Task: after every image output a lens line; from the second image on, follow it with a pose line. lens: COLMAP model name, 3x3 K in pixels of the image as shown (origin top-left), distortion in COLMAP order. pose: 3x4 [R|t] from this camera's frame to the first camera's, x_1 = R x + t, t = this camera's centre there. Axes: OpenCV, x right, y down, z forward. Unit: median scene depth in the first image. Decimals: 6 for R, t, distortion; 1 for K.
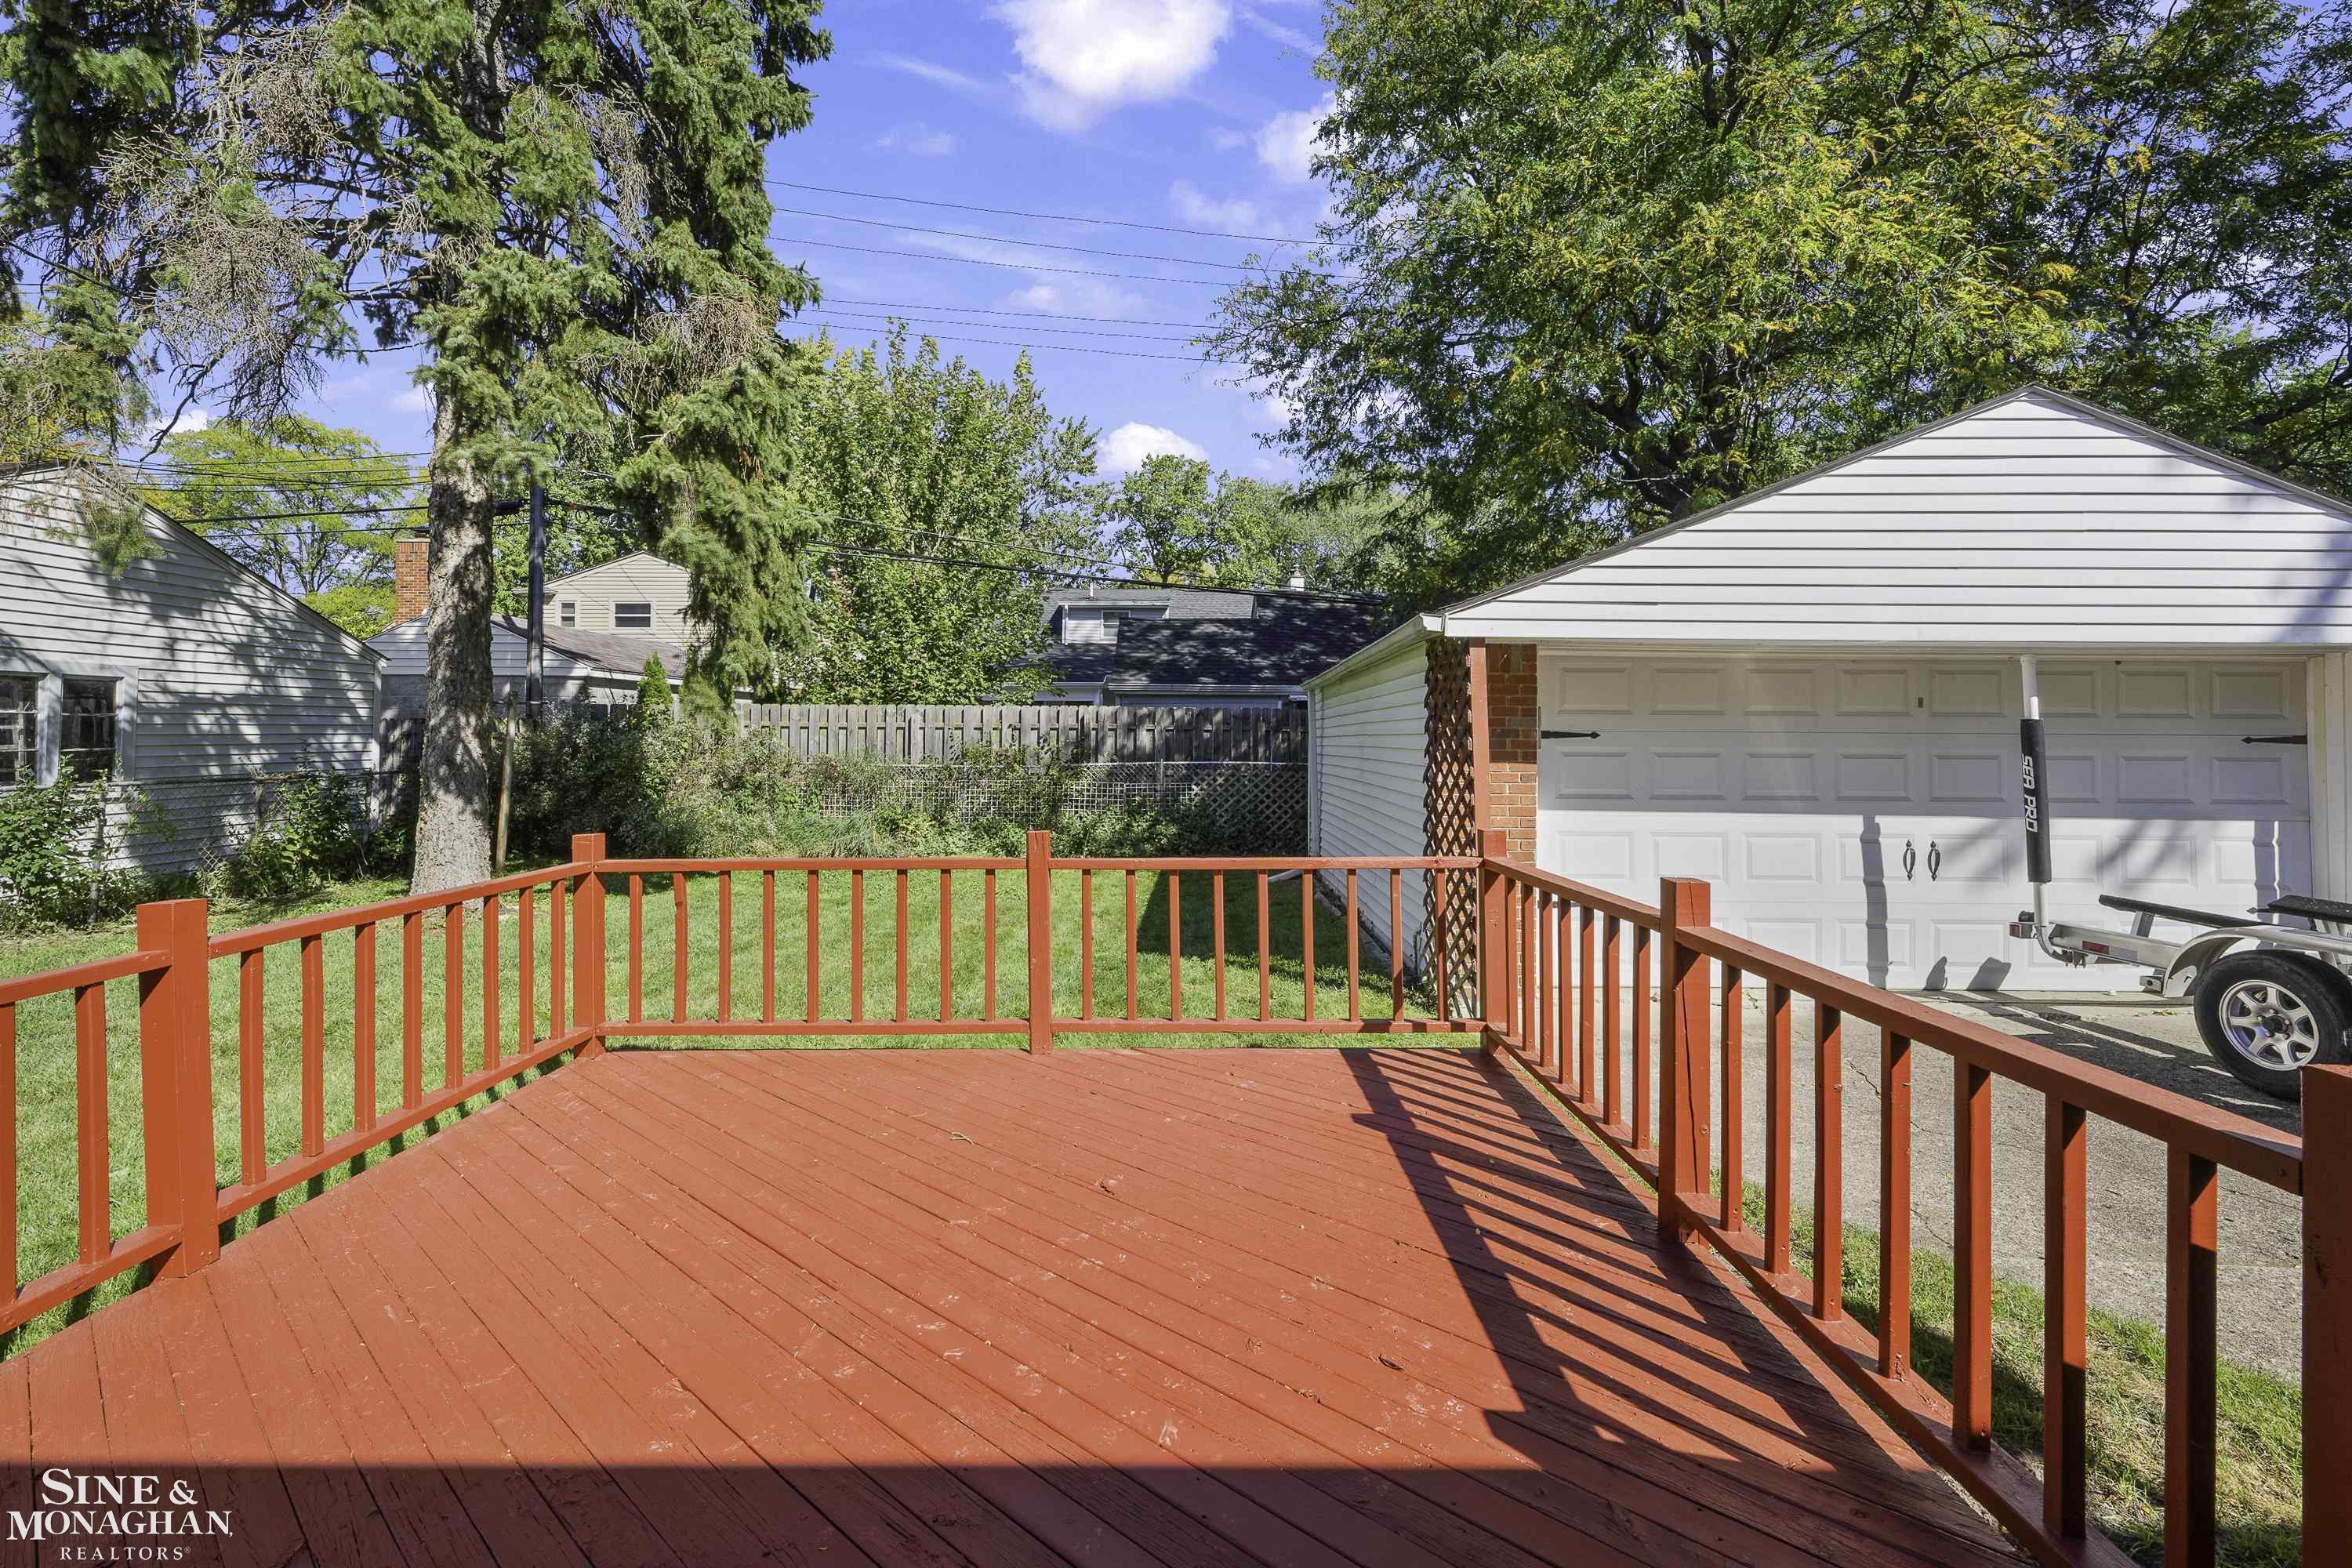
lens RADIAL K [[990.8, 0, 1180.3], [0, 990.8, 778.4], [0, 0, 1]] dist [-0.003556, -0.000311]
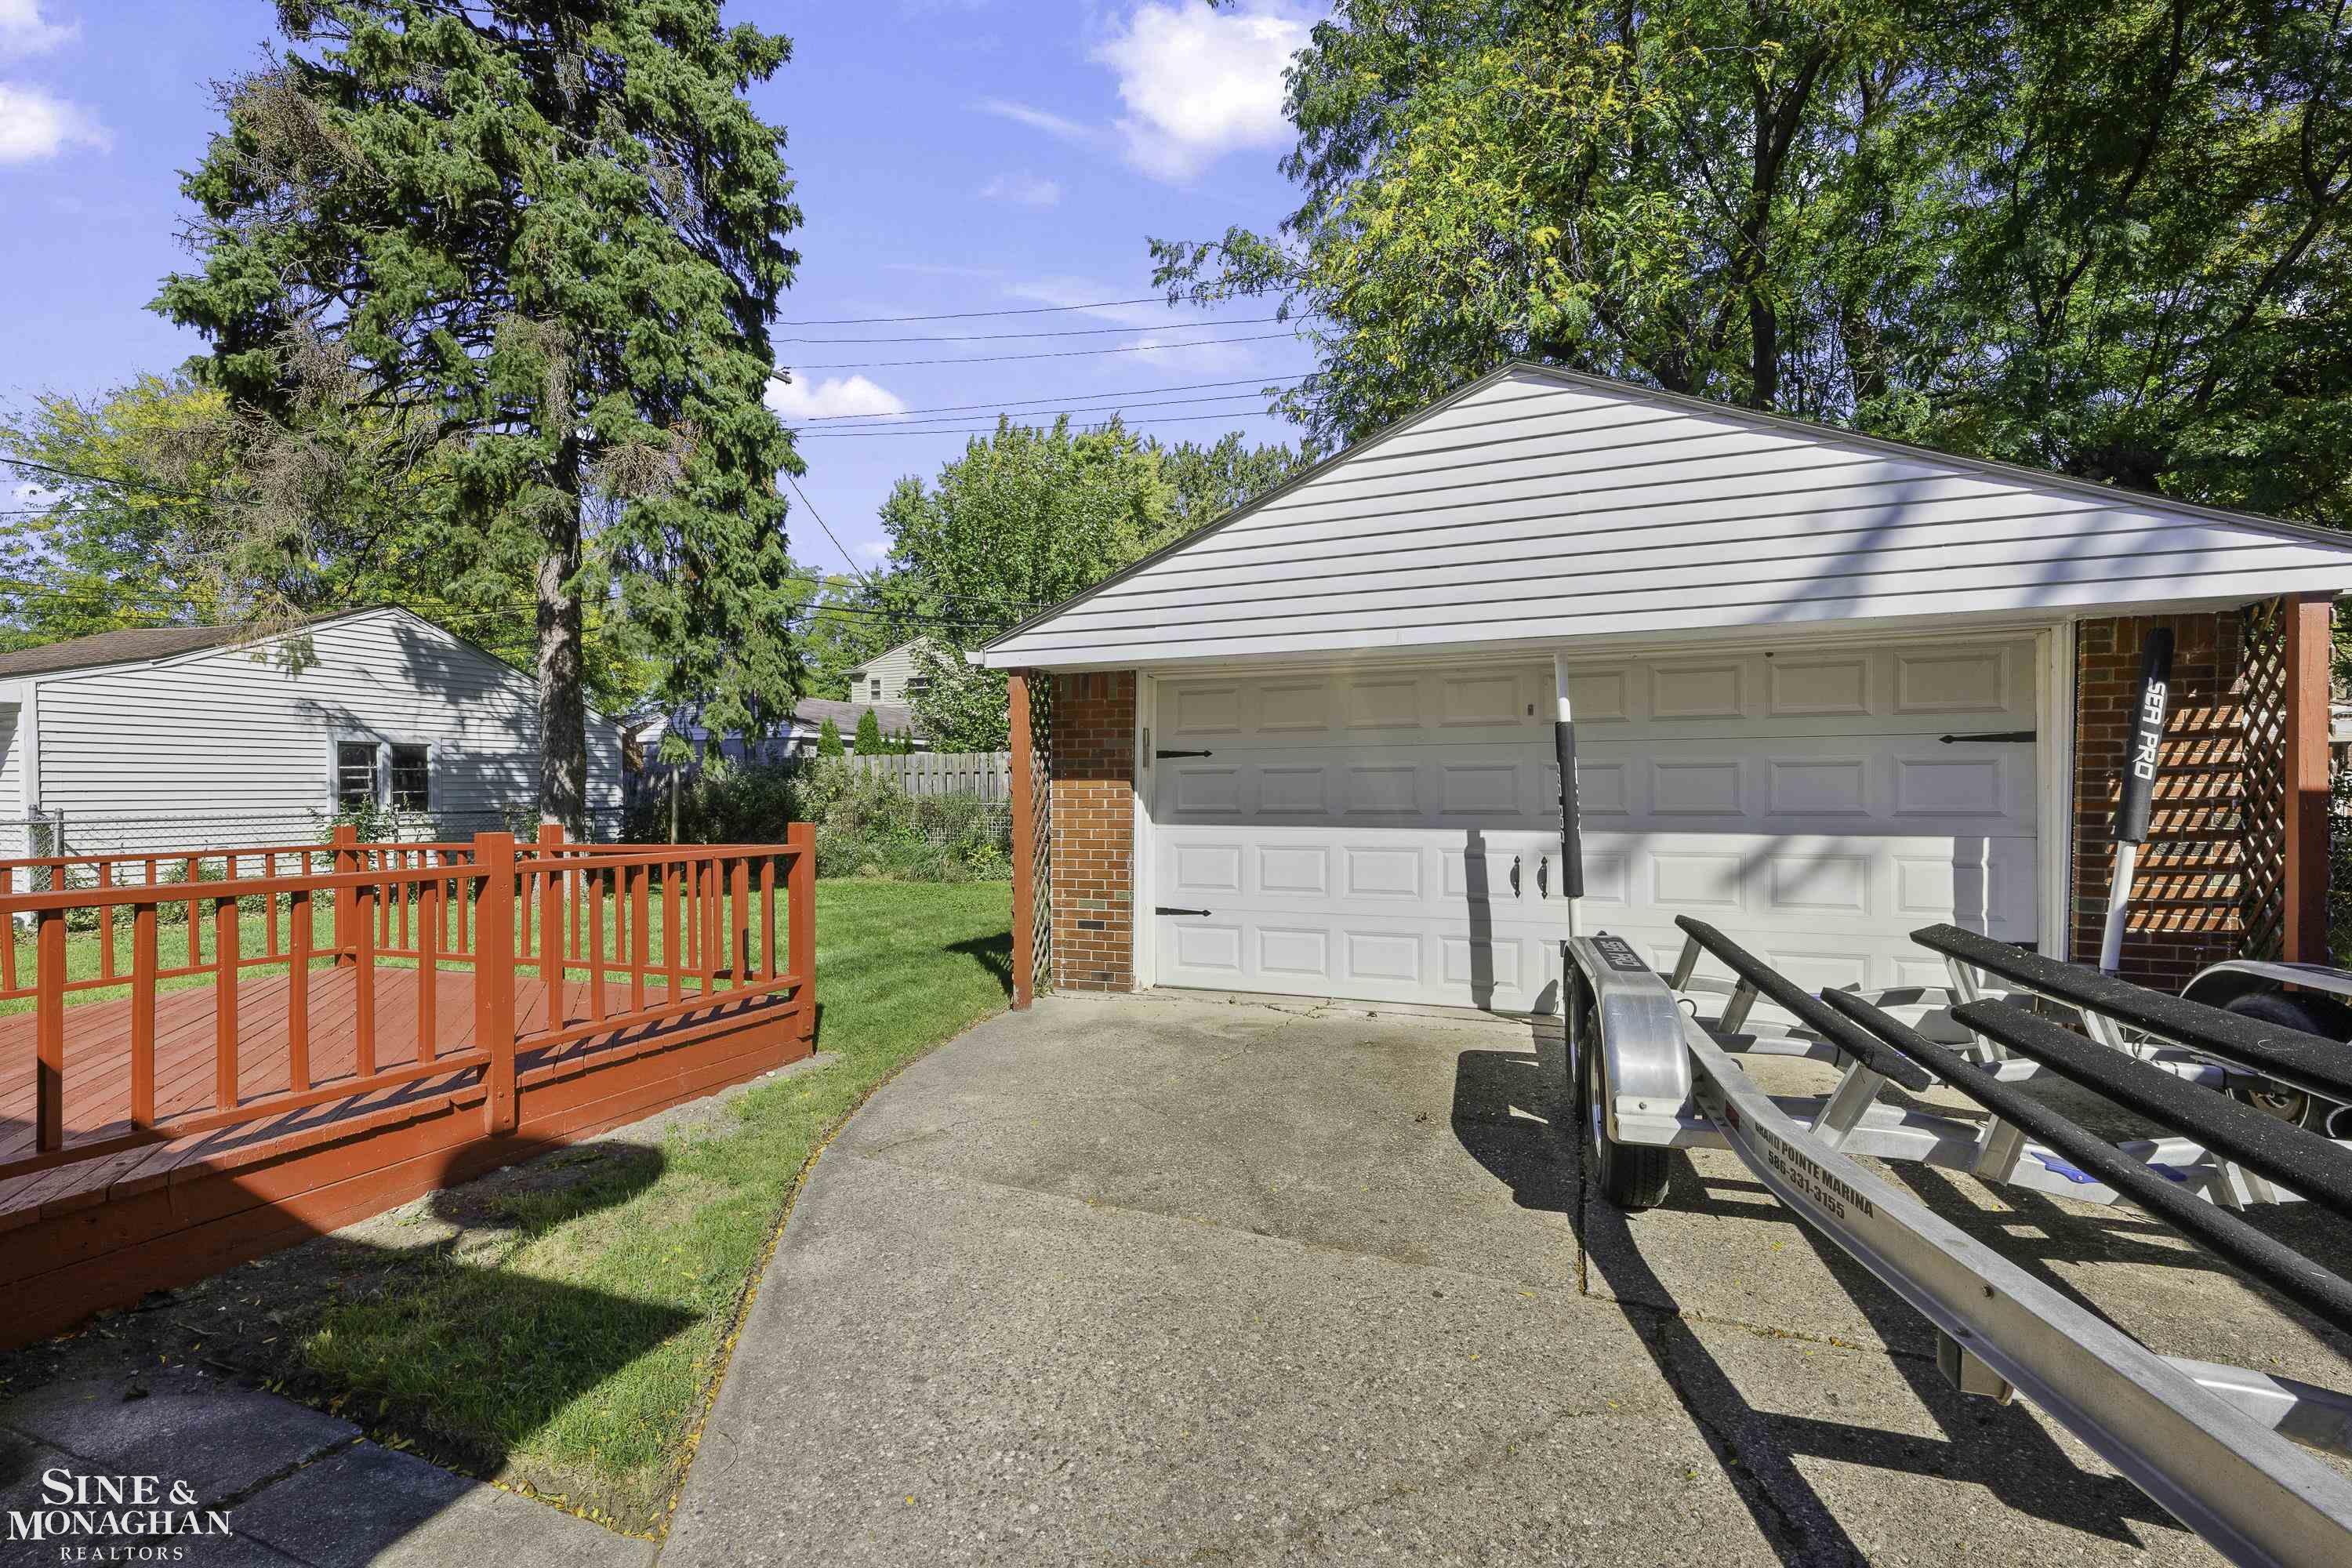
lens RADIAL K [[975.7, 0, 1177.1], [0, 975.7, 875.0], [0, 0, 1]] dist [0.000352, -0.000081]
pose [[0.930971, 0.021042, -0.364487, 0.630685], [-0.005278, 0.999009, 0.044192, 0.033490], [0.365055, -0.039218, 0.930159, 0.003195]]
